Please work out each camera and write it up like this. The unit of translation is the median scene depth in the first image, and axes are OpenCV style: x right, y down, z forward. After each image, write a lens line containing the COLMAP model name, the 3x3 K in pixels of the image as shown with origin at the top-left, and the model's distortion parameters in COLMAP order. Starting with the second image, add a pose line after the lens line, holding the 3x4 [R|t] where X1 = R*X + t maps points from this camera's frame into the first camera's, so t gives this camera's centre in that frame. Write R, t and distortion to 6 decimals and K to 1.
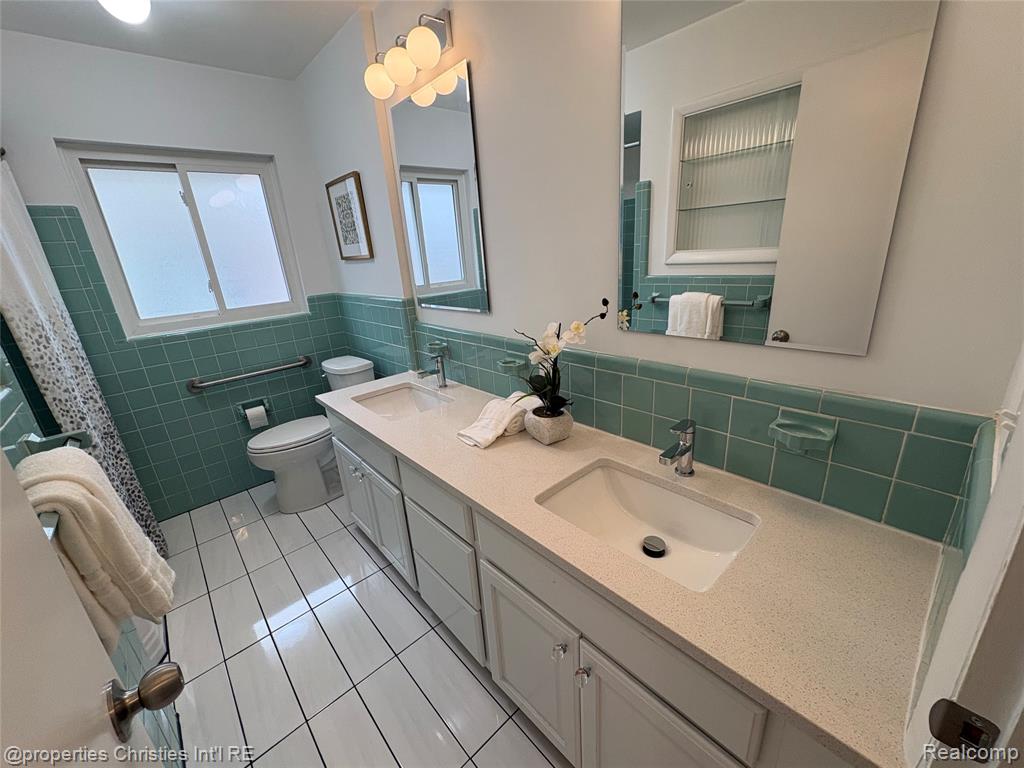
lens RADIAL K [[412.5, 0, 513.0], [0, 412.5, 391.0], [0, 0, 1]] dist [0.007697, -0.002120]
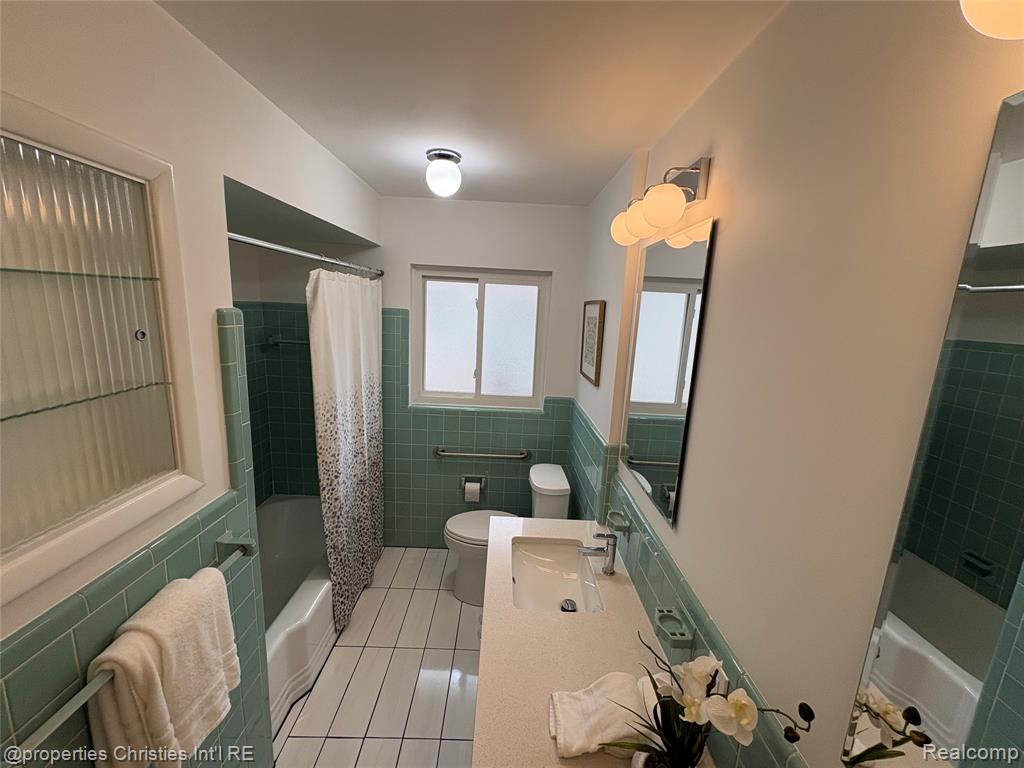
lens RADIAL K [[412.5, 0, 516.9], [0, 412.5, 383.6], [0, 0, 1]] dist [0.007697, -0.002120]
pose [[0.740186, 0.232515, -0.630921, 0.156692], [-0.308789, 0.951058, -0.011772, -0.394767], [0.597305, 0.203535, 0.775758, 0.272565]]
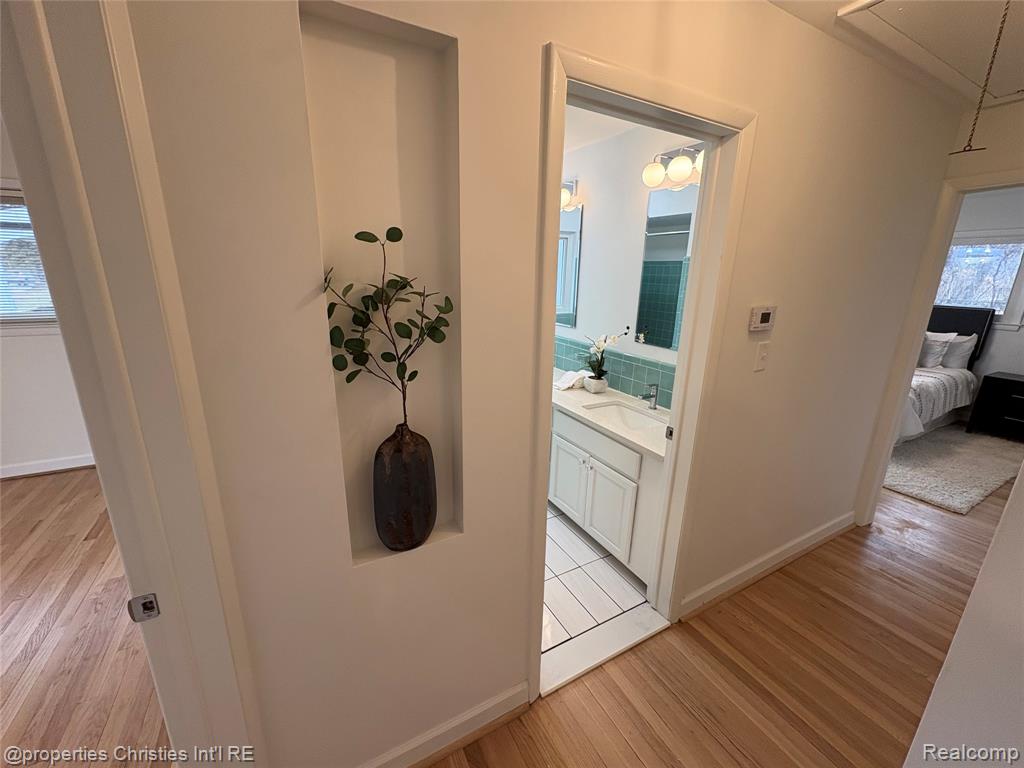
lens RADIAL K [[412.5, 0, 510.0], [0, 412.5, 385.5], [0, 0, 1]] dist [0.007697, -0.002120]
pose [[0.969477, 0.145663, -0.197222, 0.077252], [-0.155718, 0.987131, -0.036385, 0.217759], [0.189385, 0.065985, 0.979683, -1.028660]]
